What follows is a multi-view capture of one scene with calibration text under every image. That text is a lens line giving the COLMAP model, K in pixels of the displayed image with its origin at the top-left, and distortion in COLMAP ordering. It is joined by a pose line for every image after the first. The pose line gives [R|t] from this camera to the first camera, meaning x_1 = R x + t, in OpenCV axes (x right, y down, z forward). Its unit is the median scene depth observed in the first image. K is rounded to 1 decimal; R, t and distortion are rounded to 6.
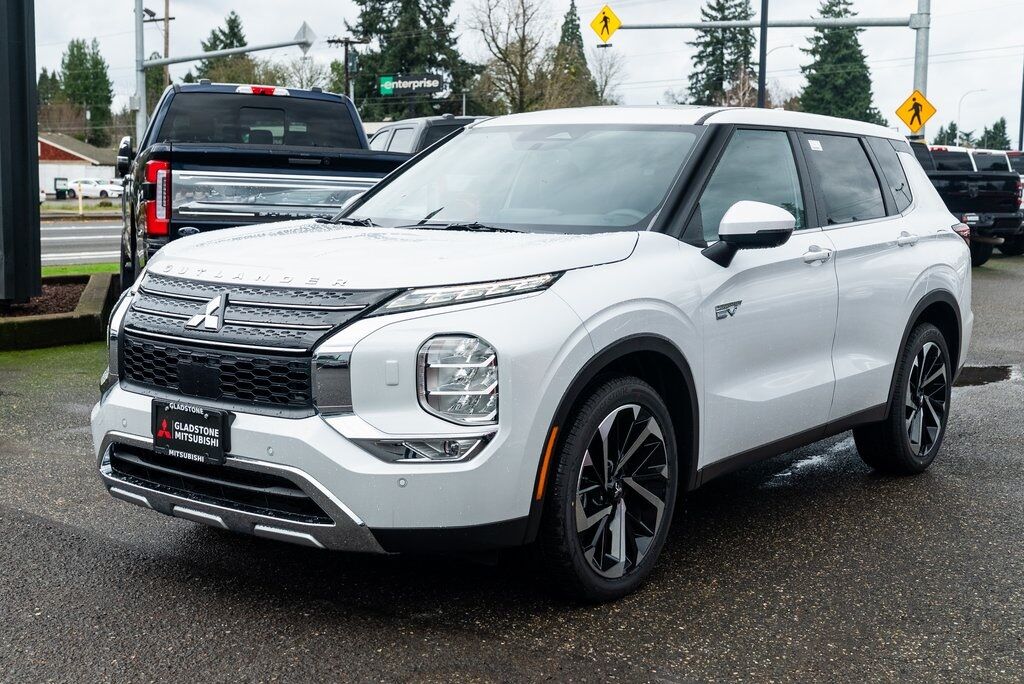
lens RADIAL K [[1279.1, 0, 508.8], [0, 1279.1, 340.8], [0, 0, 1]] dist [0.027944, 0.000000]
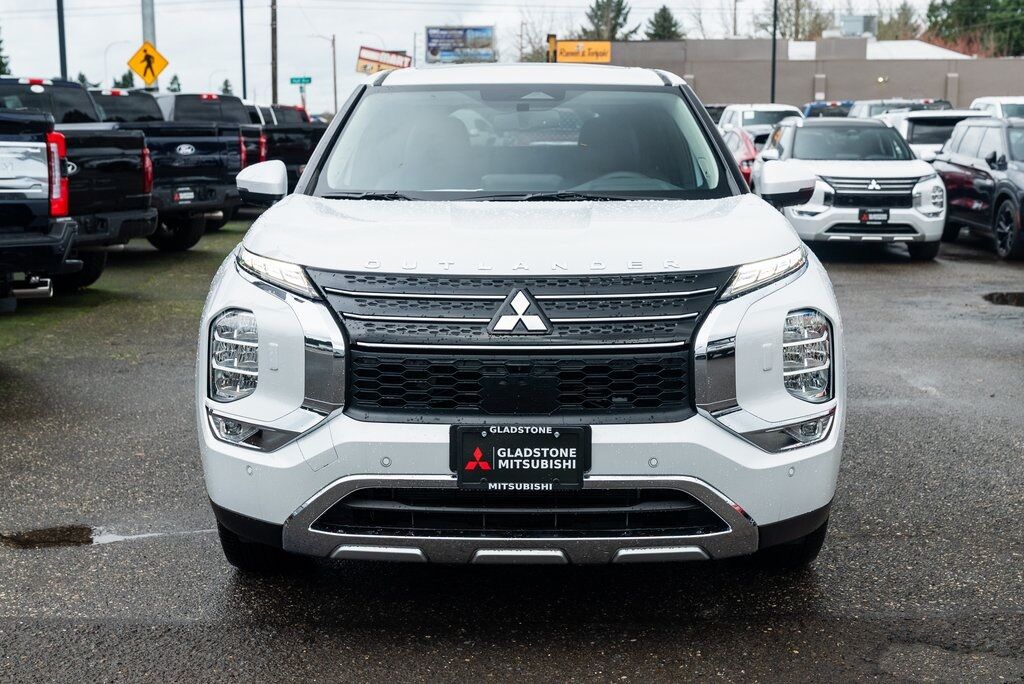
lens RADIAL K [[1279.1, 0, 510.4], [0, 1279.1, 341.9], [0, 0, 1]] dist [0.027944, 0.000000]
pose [[0.803439, -0.104397, 0.586164, -0.737111], [0.082048, 0.994528, 0.064667, -0.057803], [-0.589707, -0.003862, 0.807608, 0.338420]]
